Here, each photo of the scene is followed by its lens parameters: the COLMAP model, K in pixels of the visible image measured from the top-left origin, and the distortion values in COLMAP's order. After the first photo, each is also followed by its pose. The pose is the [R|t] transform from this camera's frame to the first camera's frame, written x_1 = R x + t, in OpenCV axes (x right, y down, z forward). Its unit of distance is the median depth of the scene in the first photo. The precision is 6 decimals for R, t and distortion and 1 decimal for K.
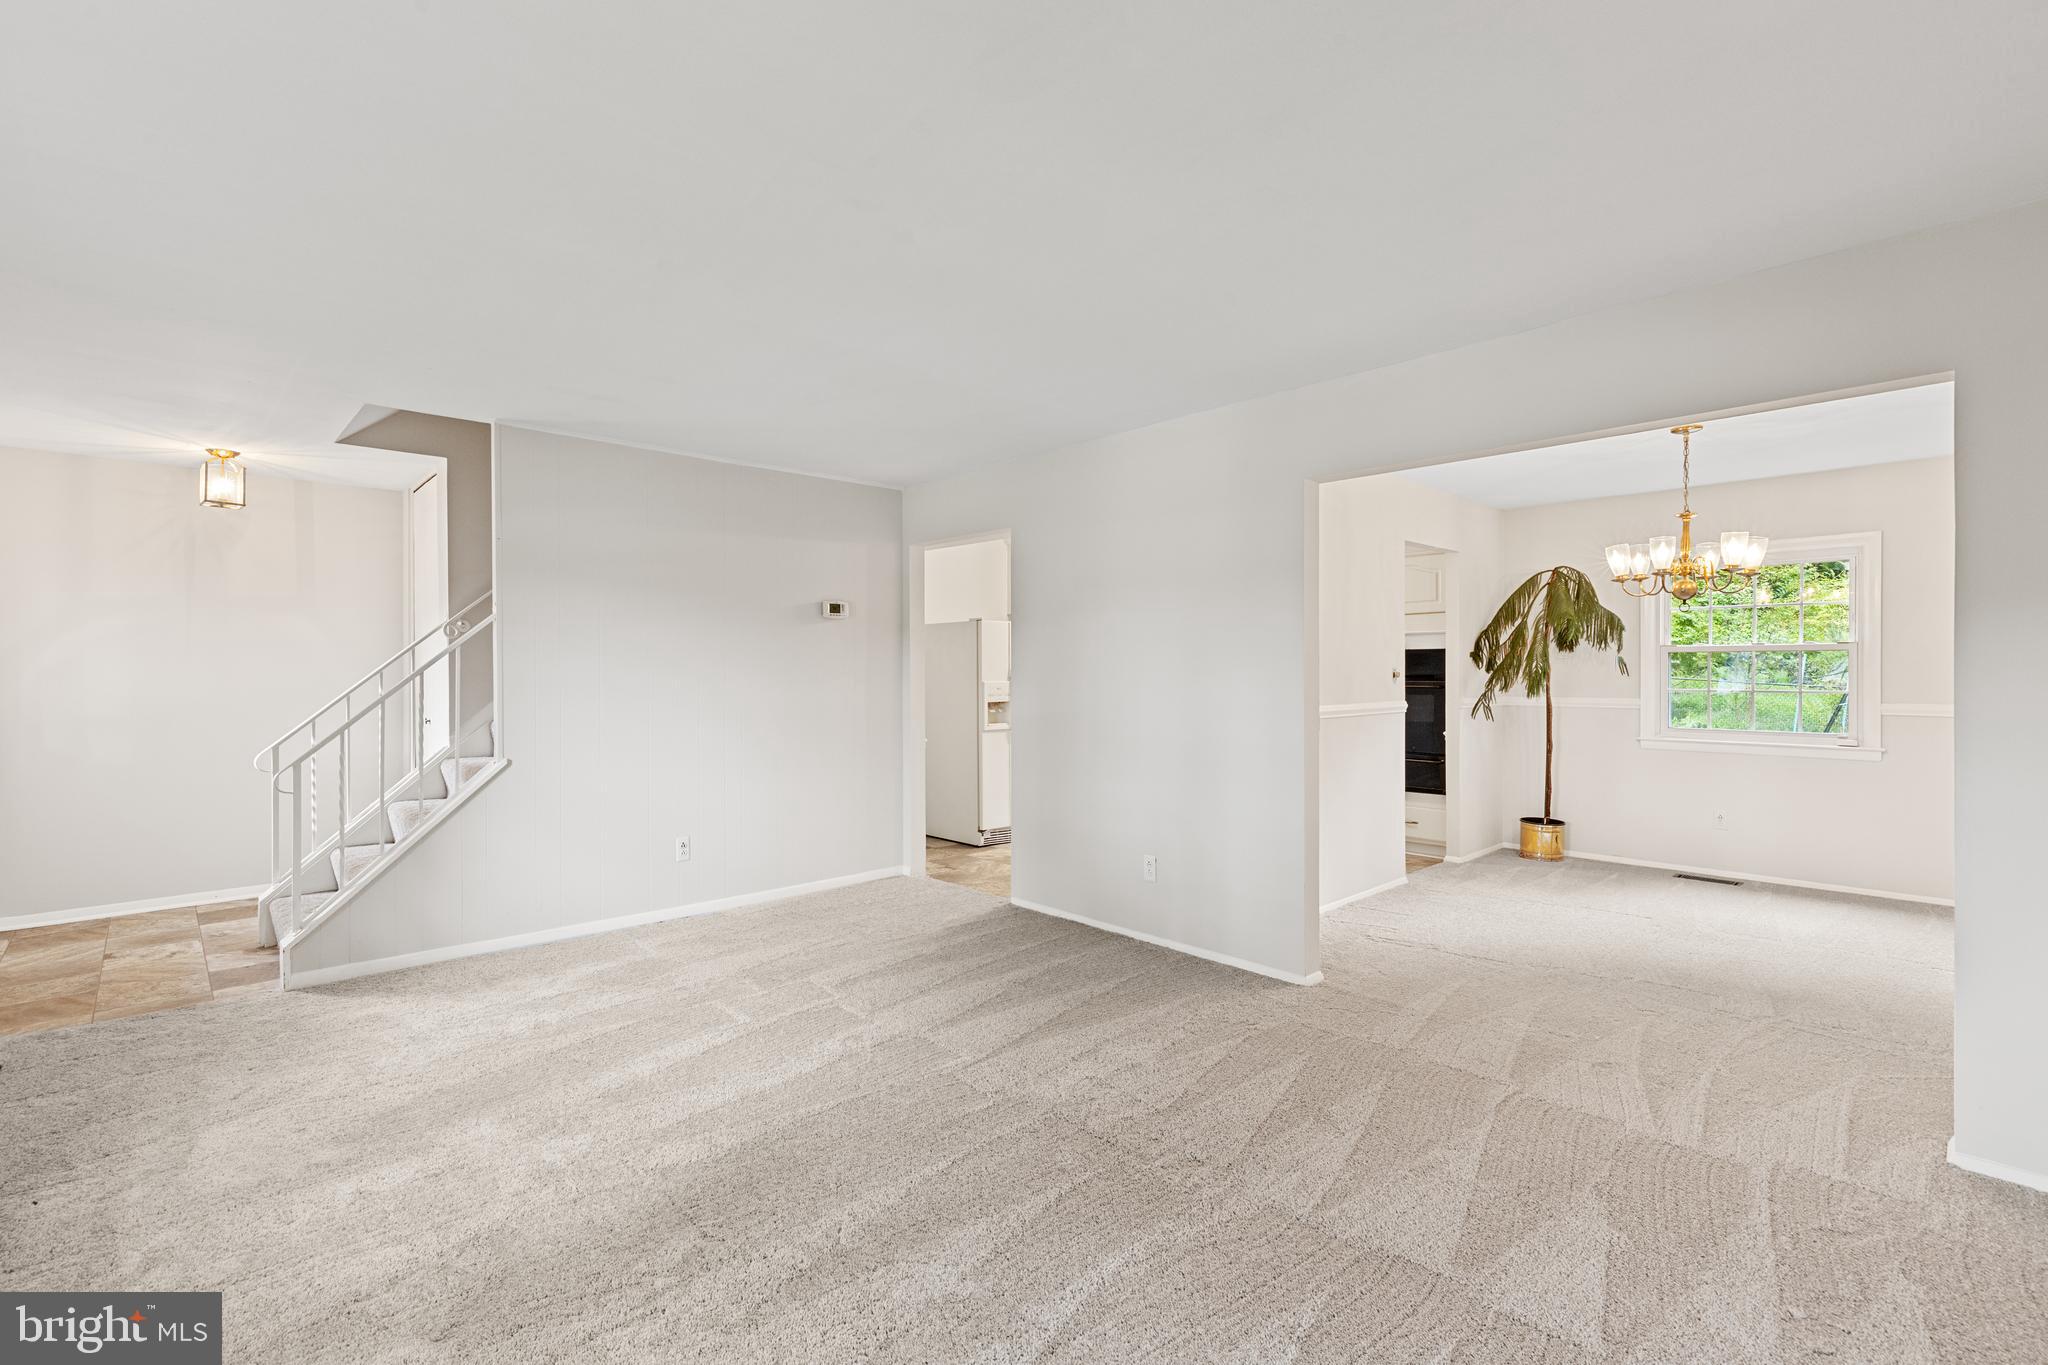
lens RADIAL K [[917.8, 0, 1022.7], [0, 917.8, 667.5], [0, 0, 1]] dist [0.002524, -0.000434]
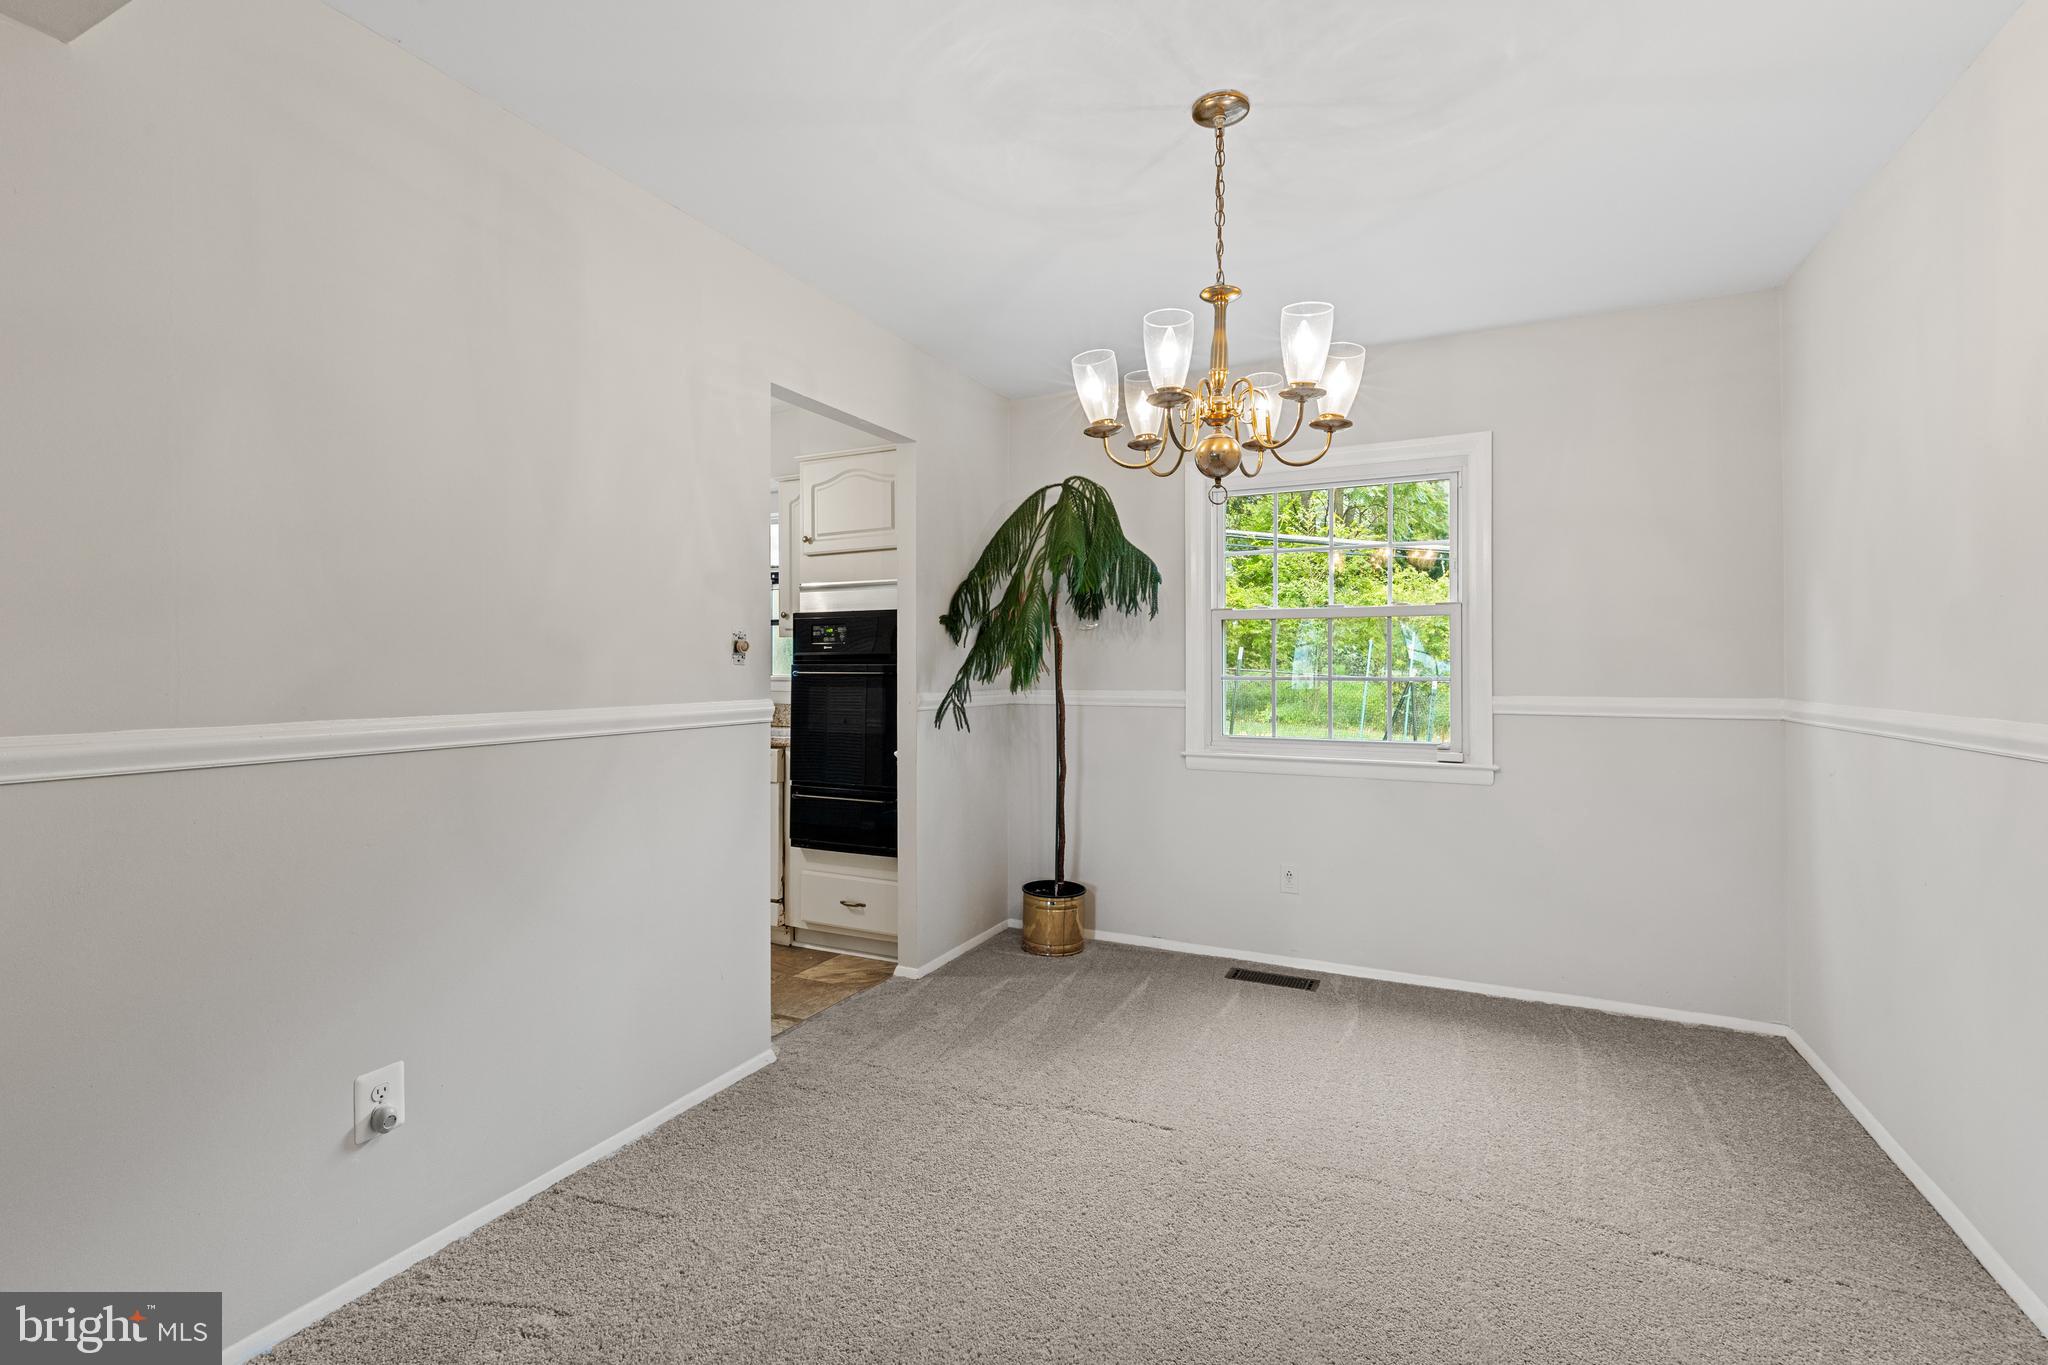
lens RADIAL K [[917.8, 0, 1021.5], [0, 917.8, 649.8], [0, 0, 1]] dist [0.002524, -0.000434]
pose [[0.935654, 0.007372, 0.352843, 0.341643], [-0.001185, 0.999842, -0.017746, 0.016297], [-0.352918, 0.016186, 0.935514, 0.443434]]
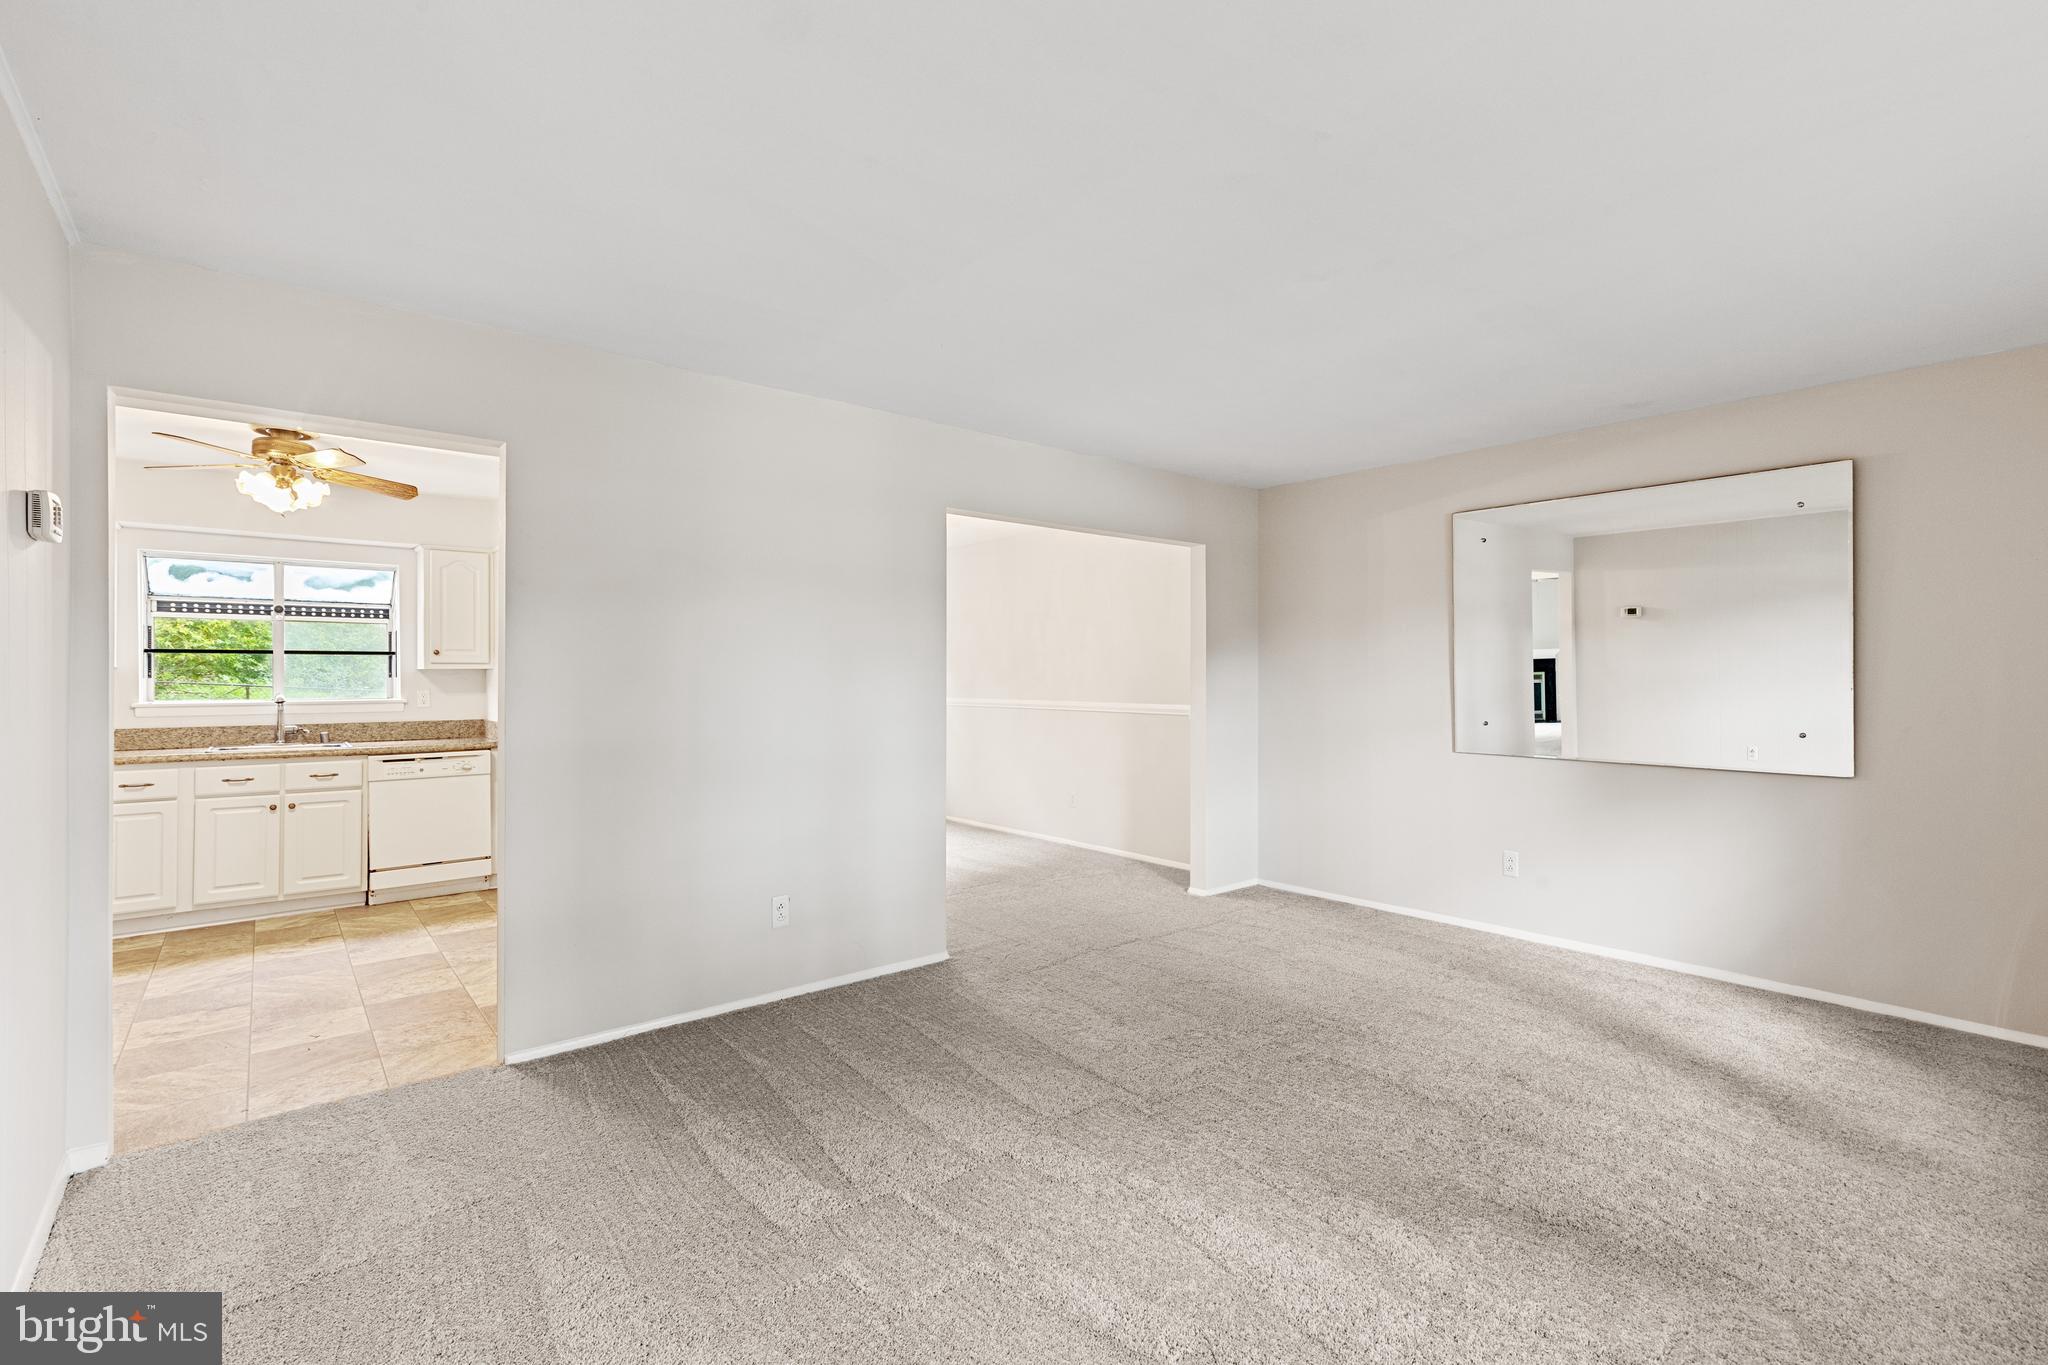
lens RADIAL K [[917.8, 0, 1023.6], [0, 917.8, 676.5], [0, 0, 1]] dist [0.002524, -0.000434]
pose [[0.059861, -0.000731, 0.998206, -0.495020], [0.002519, 0.999997, 0.000581, 0.001615], [-0.998204, 0.002480, 0.059862, 0.518269]]
